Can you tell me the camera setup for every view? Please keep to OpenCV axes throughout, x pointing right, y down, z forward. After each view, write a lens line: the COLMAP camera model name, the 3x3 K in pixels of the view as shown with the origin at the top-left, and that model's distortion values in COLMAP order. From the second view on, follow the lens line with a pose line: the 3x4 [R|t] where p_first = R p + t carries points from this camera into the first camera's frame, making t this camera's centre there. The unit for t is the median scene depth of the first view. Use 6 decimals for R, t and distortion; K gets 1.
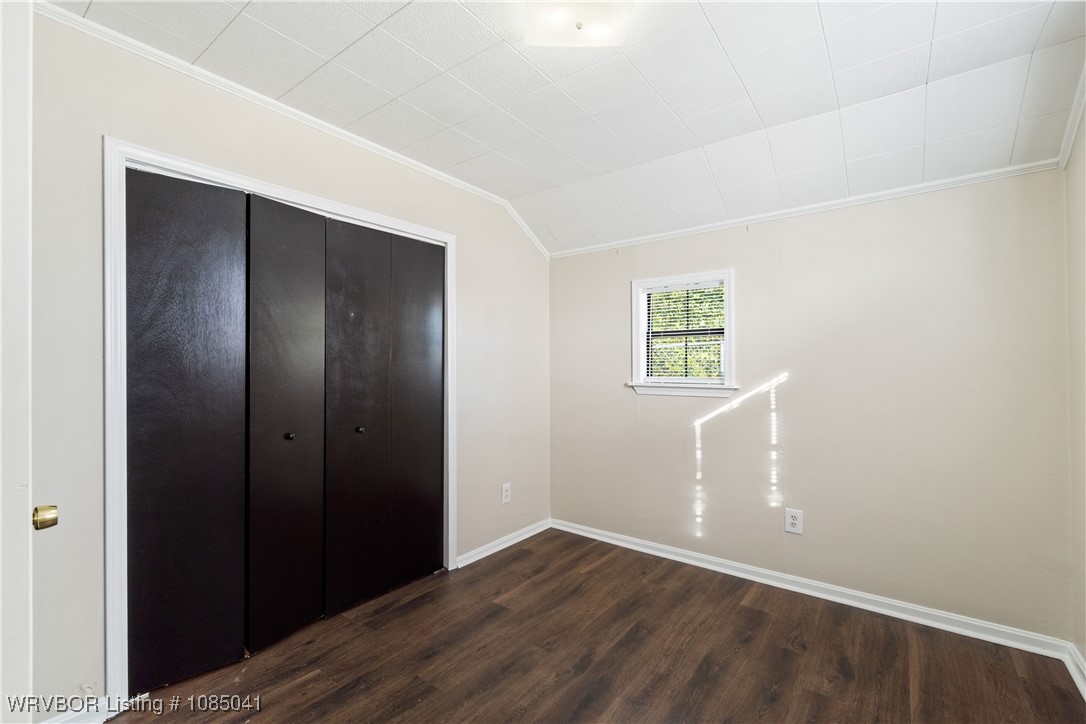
lens RADIAL K [[470.6, 0, 542.8], [0, 470.6, 360.7], [0, 0, 1]] dist [0.003820, 0.000875]
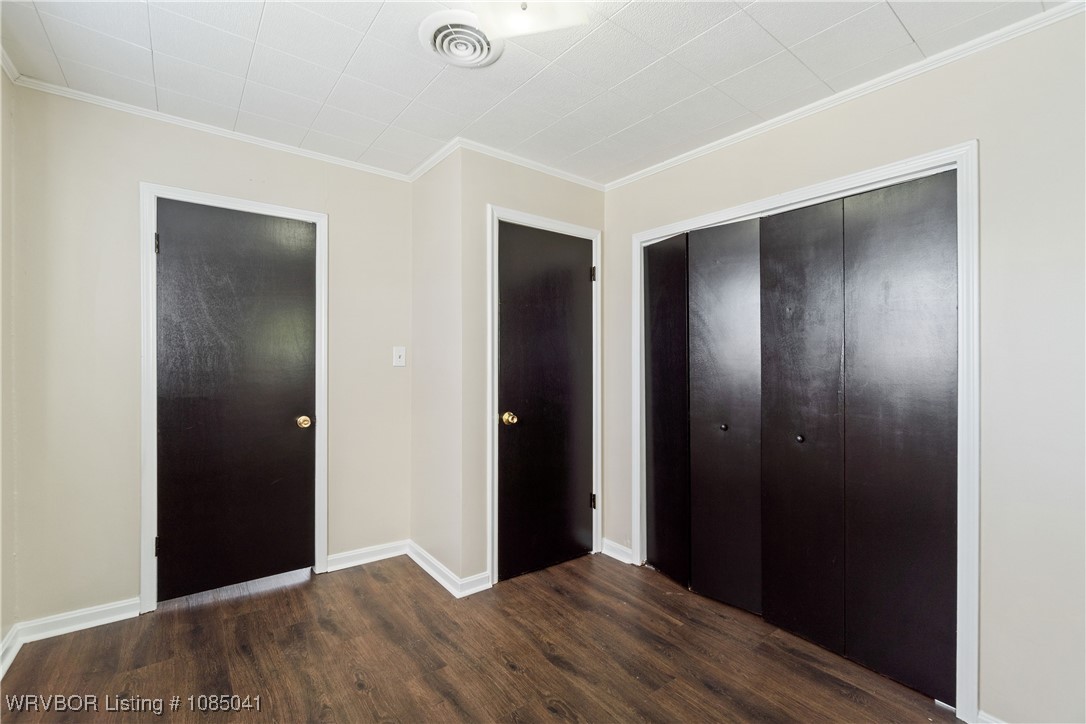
lens RADIAL K [[470.6, 0, 542.1], [0, 470.6, 362.9], [0, 0, 1]] dist [0.003820, 0.000875]
pose [[-0.258384, -0.003925, -0.966034, 0.609663], [-0.004528, 0.999986, -0.002851, 0.009542], [0.966032, 0.003637, -0.258398, 0.784928]]
